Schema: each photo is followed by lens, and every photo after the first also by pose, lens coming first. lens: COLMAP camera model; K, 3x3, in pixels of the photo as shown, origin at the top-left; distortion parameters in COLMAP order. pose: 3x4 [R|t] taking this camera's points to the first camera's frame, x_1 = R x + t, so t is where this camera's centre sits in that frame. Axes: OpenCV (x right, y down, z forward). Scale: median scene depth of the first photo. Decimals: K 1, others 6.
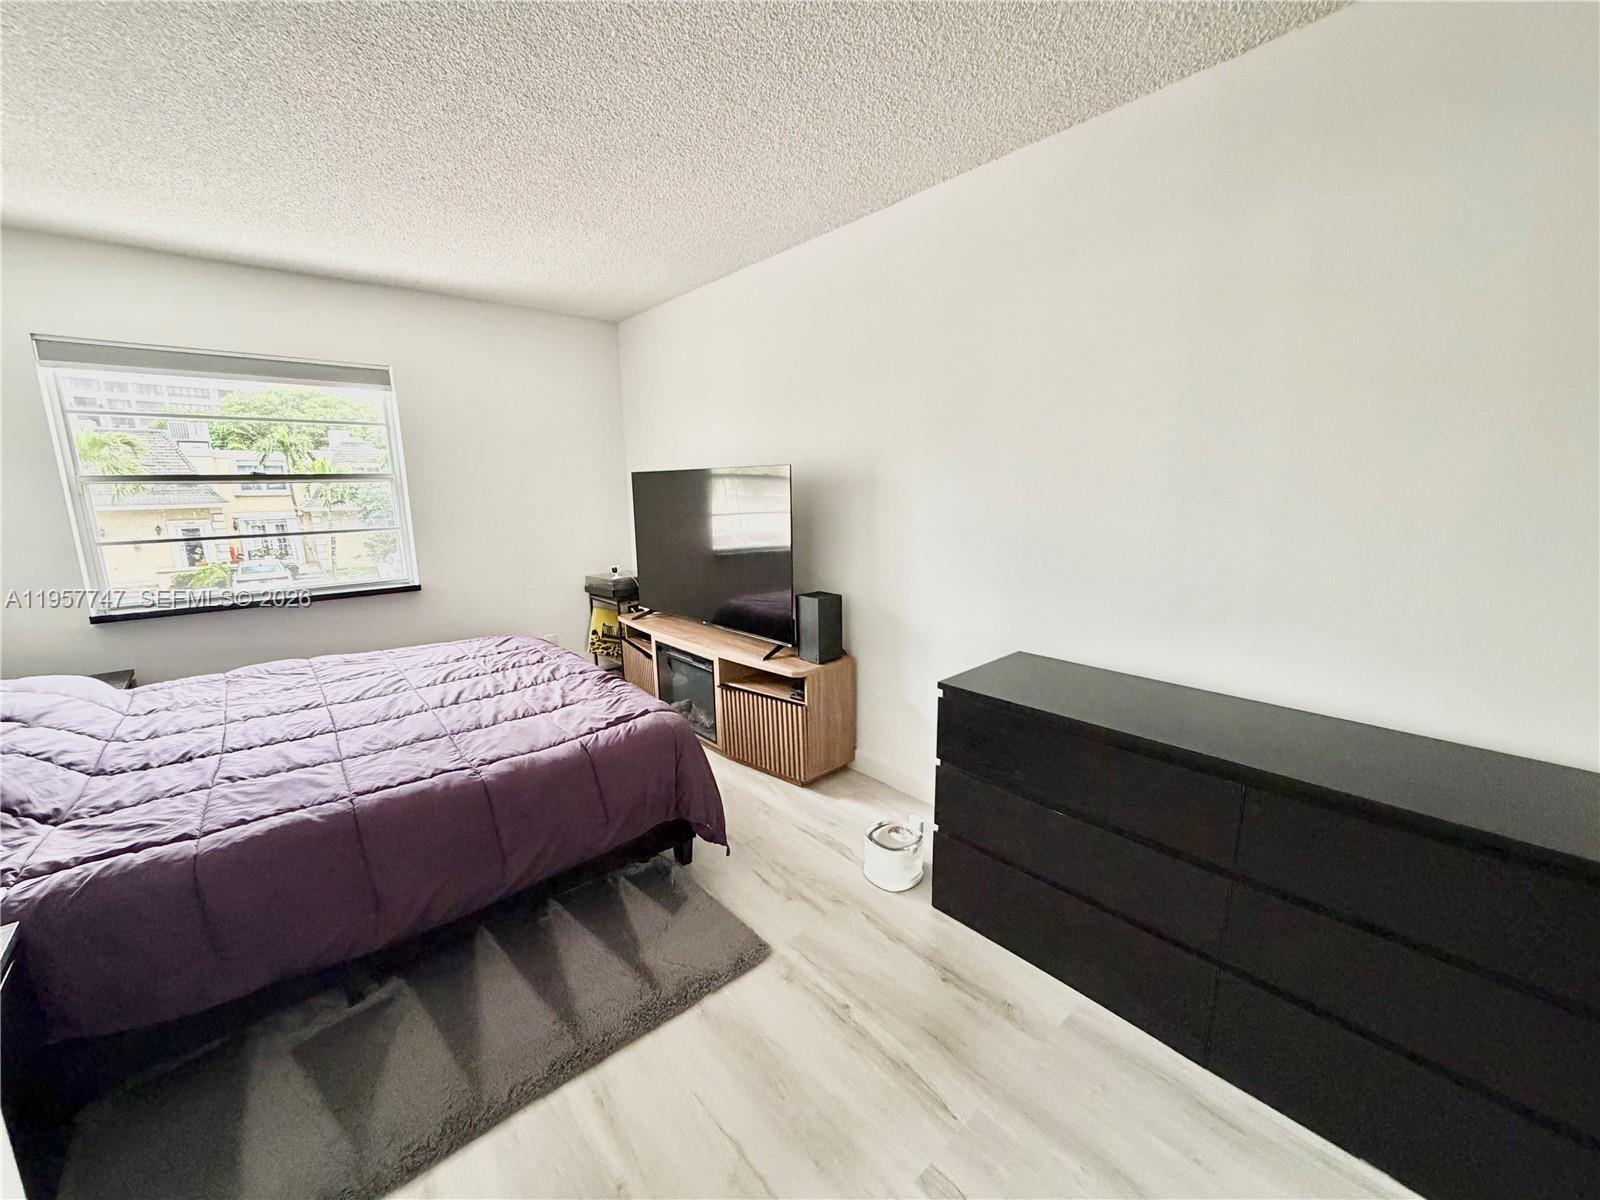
lens RADIAL K [[638.6, 0, 801.3], [0, 638.6, 601.0], [0, 0, 1]] dist [0.001284, -0.000072]
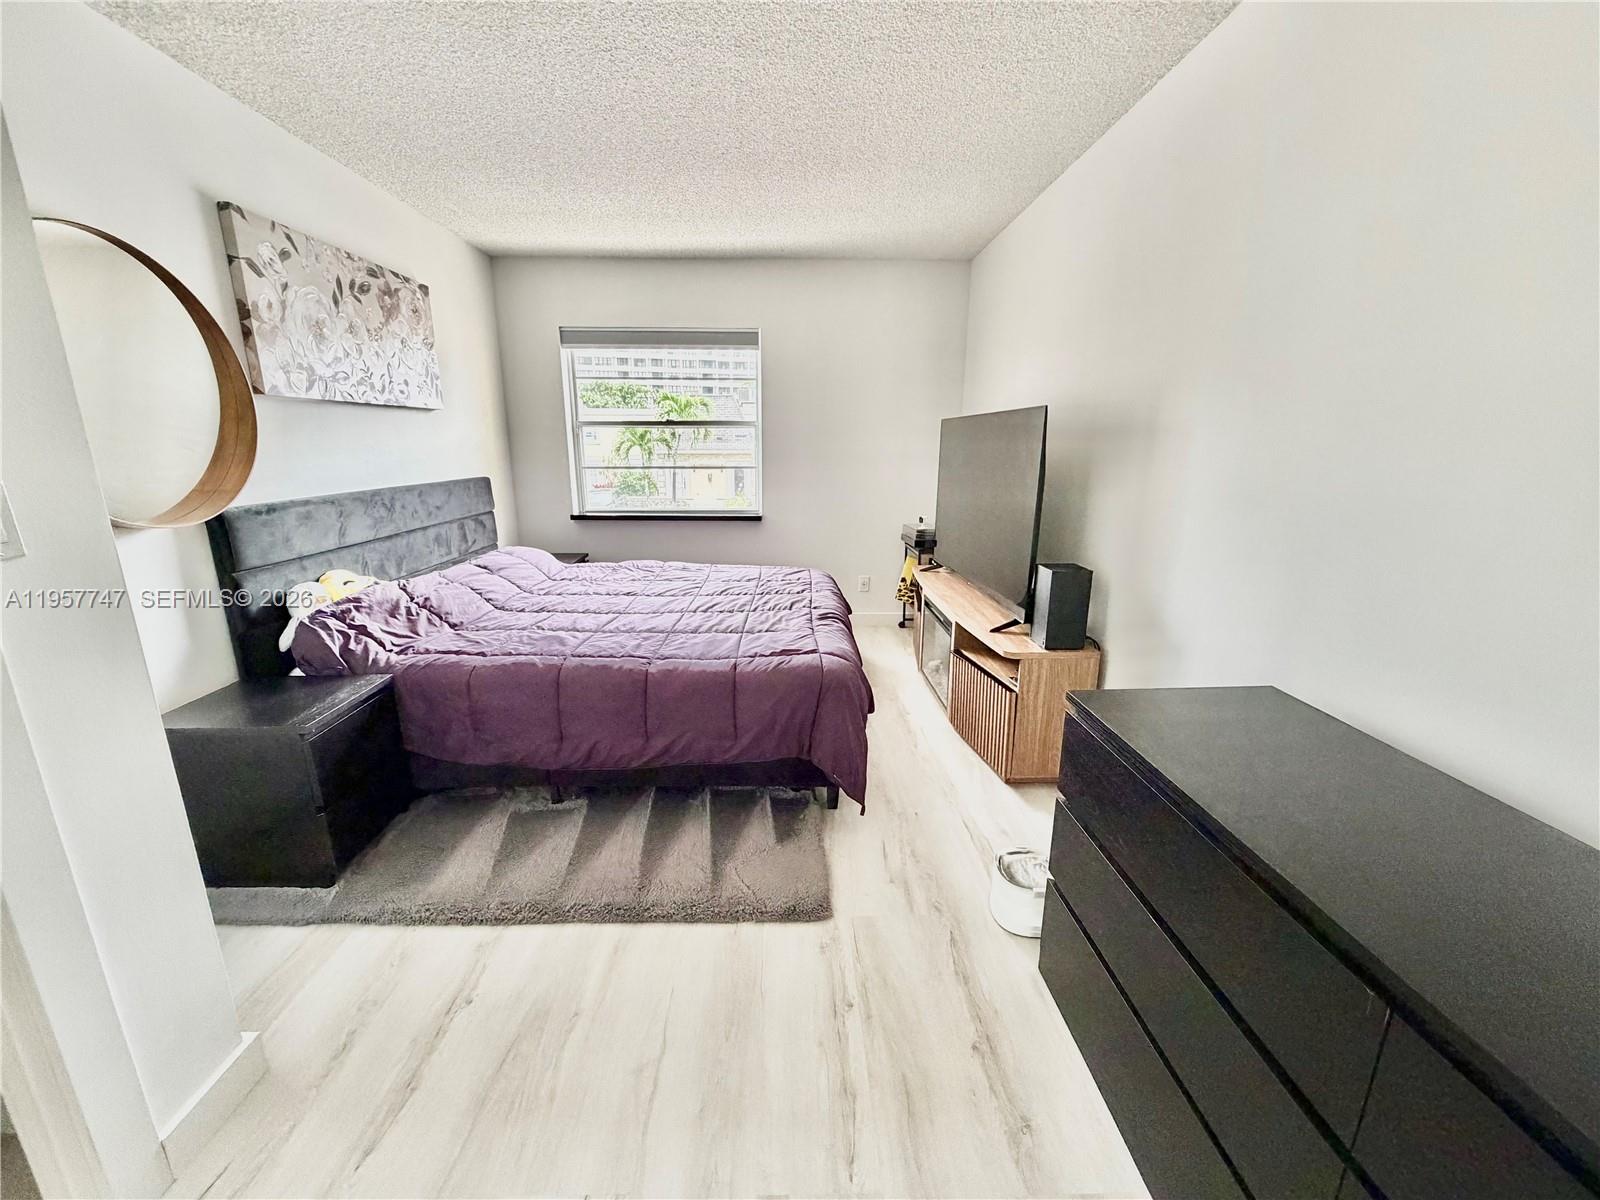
lens RADIAL K [[638.6, 0, 797.4], [0, 638.6, 601.4], [0, 0, 1]] dist [0.001284, -0.000072]
pose [[0.769501, 0.172299, -0.614964, 0.396257], [-0.131921, 0.985036, 0.110913, -0.017475], [0.624872, -0.004221, 0.780716, 0.208486]]
